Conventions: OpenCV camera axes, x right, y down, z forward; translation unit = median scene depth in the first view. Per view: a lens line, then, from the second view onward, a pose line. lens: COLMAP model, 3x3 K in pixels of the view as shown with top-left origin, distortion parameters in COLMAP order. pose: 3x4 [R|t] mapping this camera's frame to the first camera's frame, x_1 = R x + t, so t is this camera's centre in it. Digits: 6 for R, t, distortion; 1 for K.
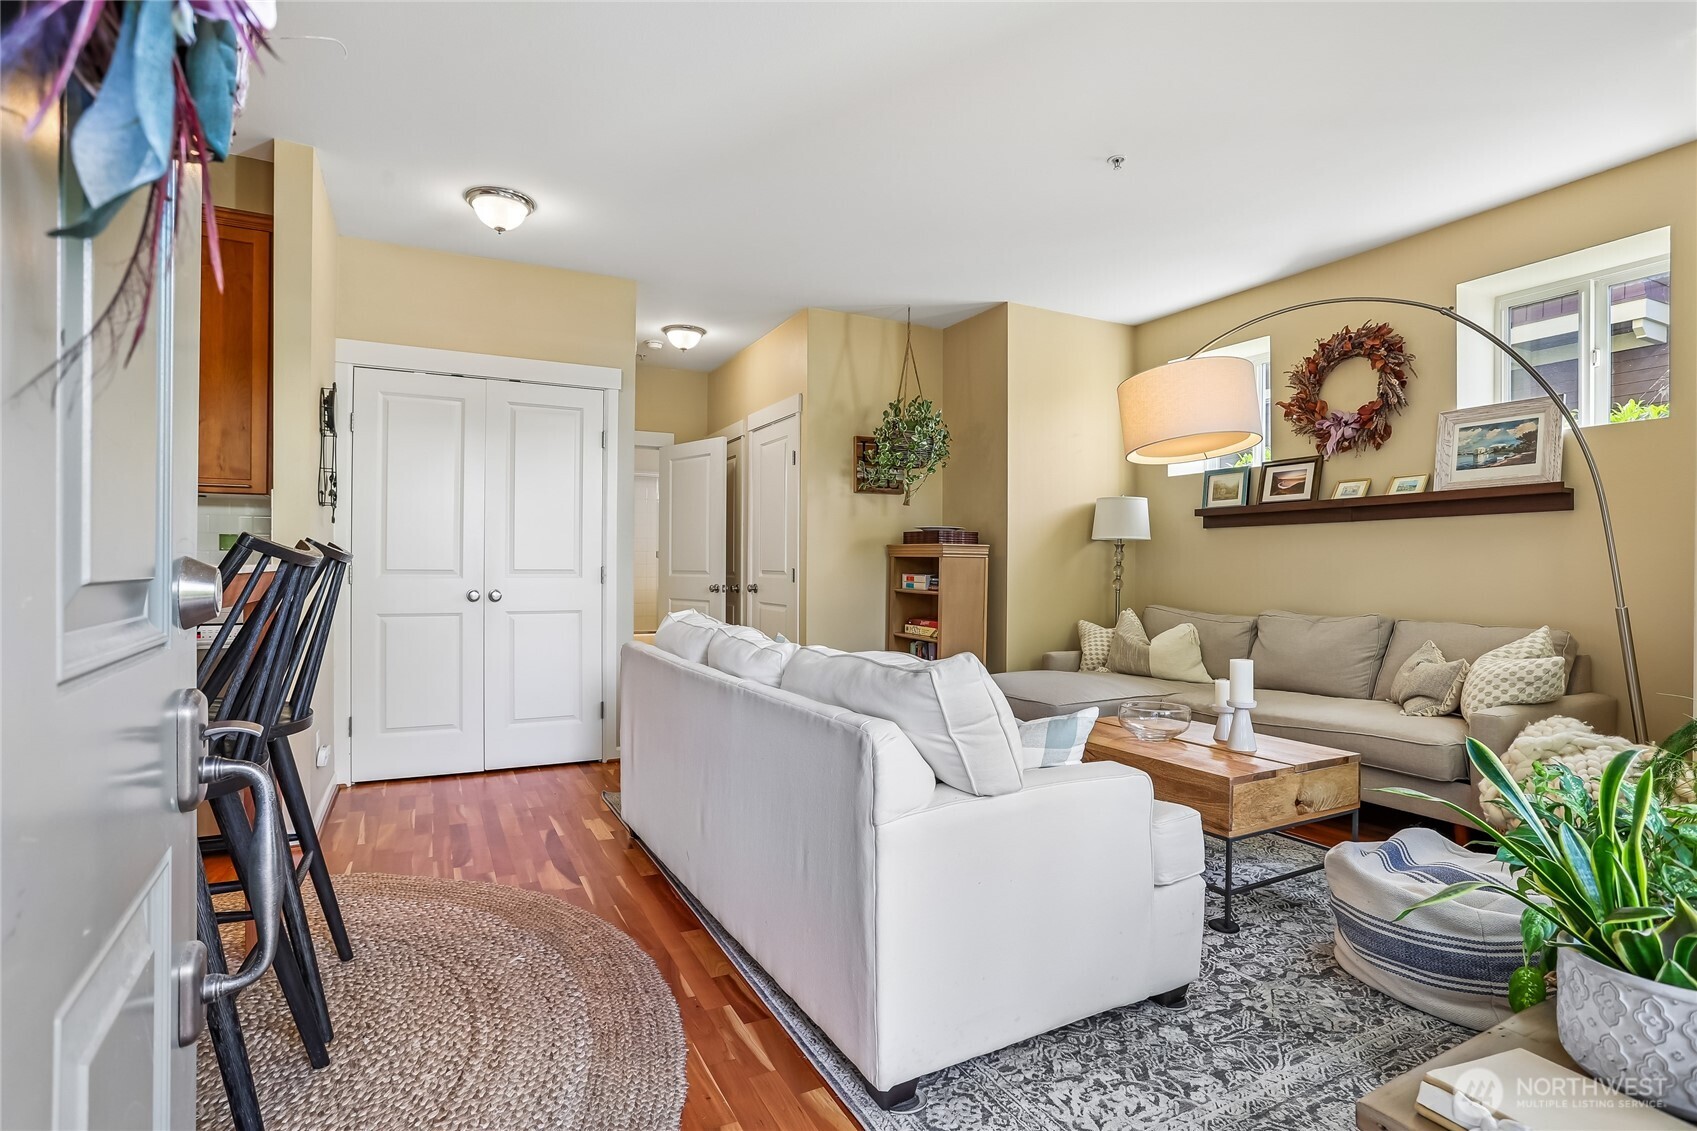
lens RADIAL K [[851.5, 0, 859.9], [0, 851.5, 567.5], [0, 0, 1]] dist [-0.063462, 0.041708]
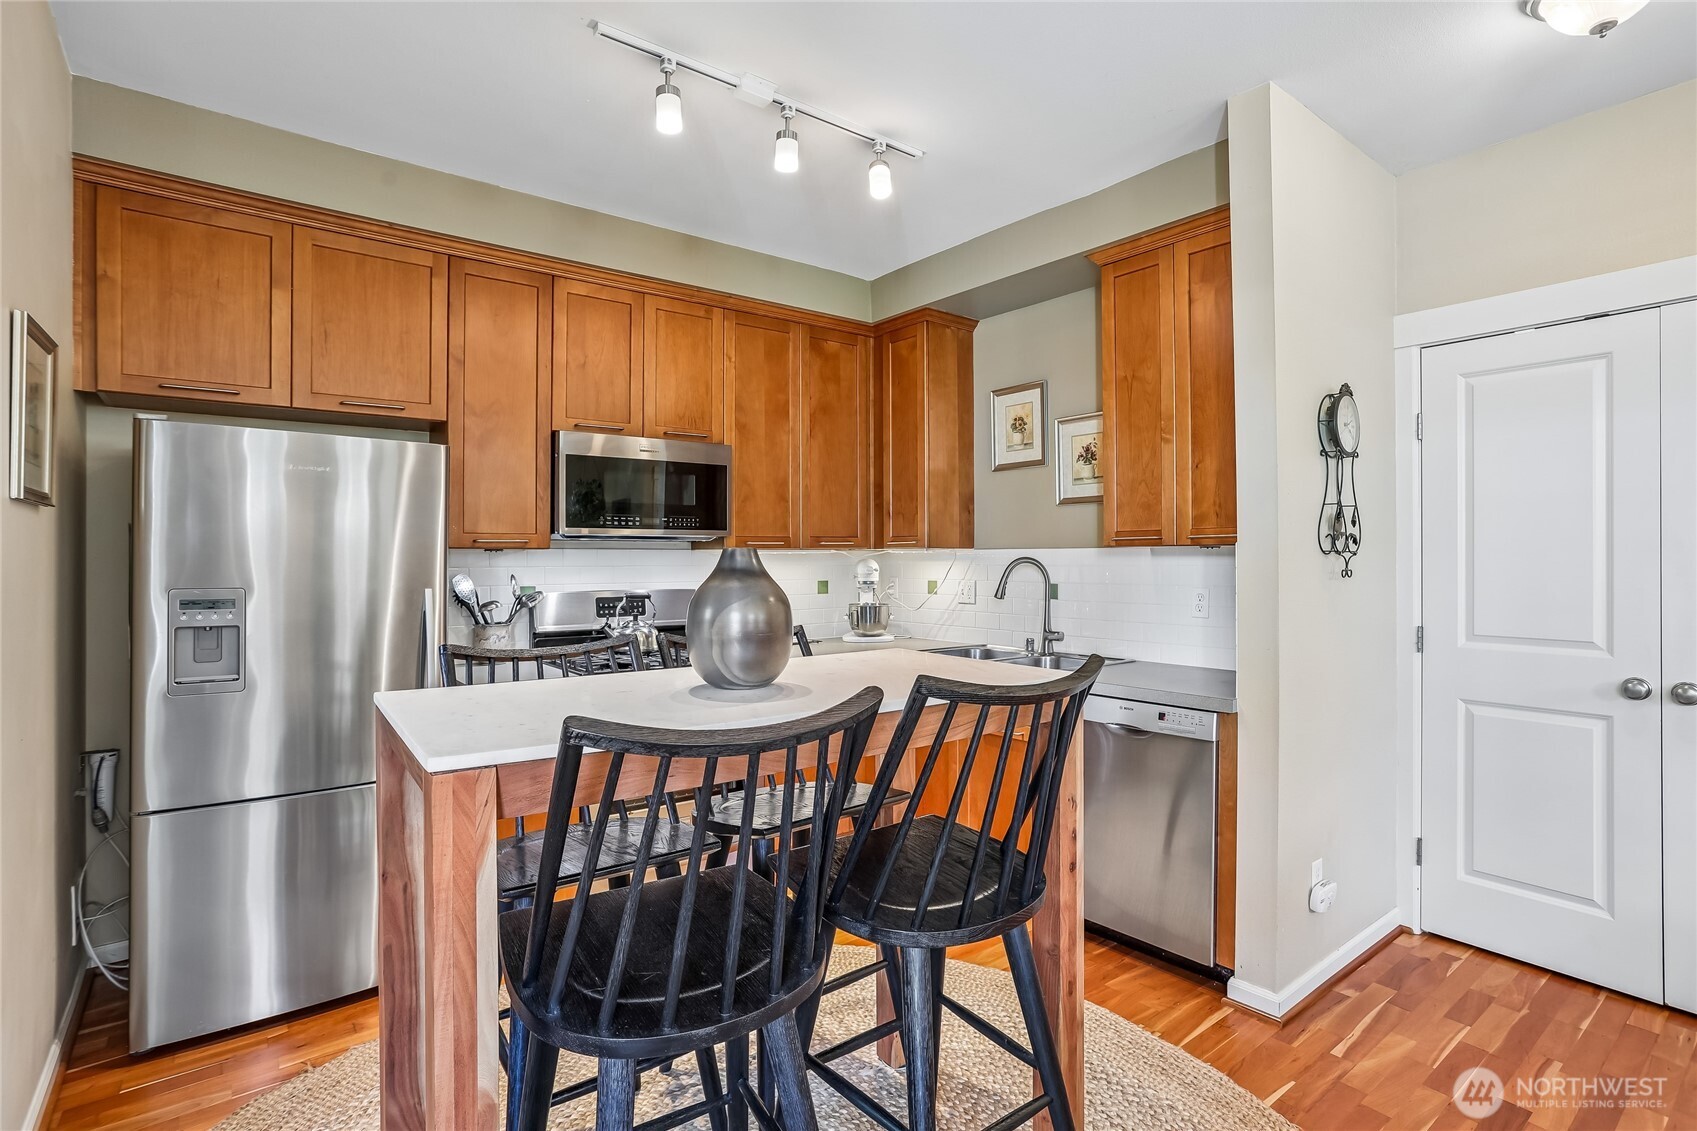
lens RADIAL K [[829.1, 0, 848.5], [0, 829.1, 565.5], [0, 0, 1]] dist [-0.051723, 0.038914]
pose [[0.185744, -0.001155, -0.982598, -0.009716], [0.011005, 0.999939, 0.000905, -0.061796], [0.982537, -0.010982, 0.185745, 0.393752]]
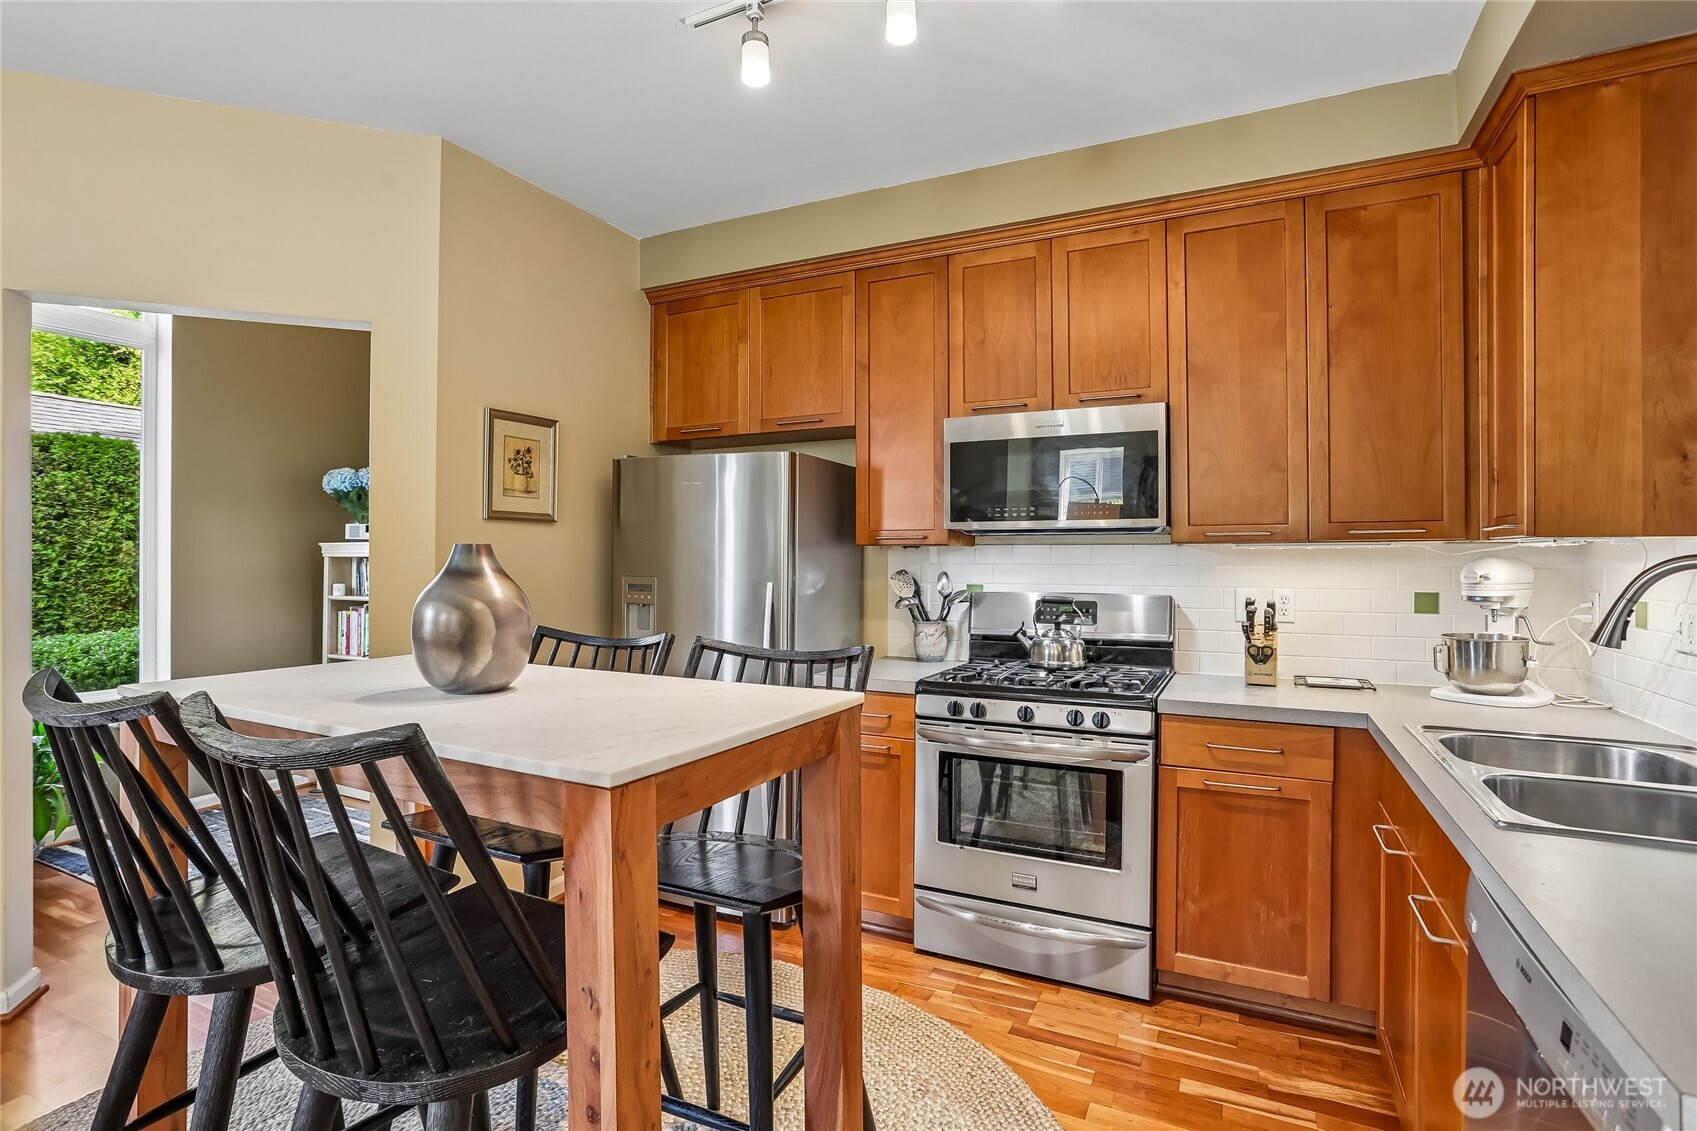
lens RADIAL K [[834.0, 0, 848.4], [0, 834.0, 557.6], [0, 0, 1]] dist [-0.050941, 0.023022]
pose [[-0.795200, -0.008809, -0.606283, -0.353467], [-0.004303, 0.999951, -0.008885, -0.061822], [0.606332, -0.004457, -0.795199, 0.859555]]
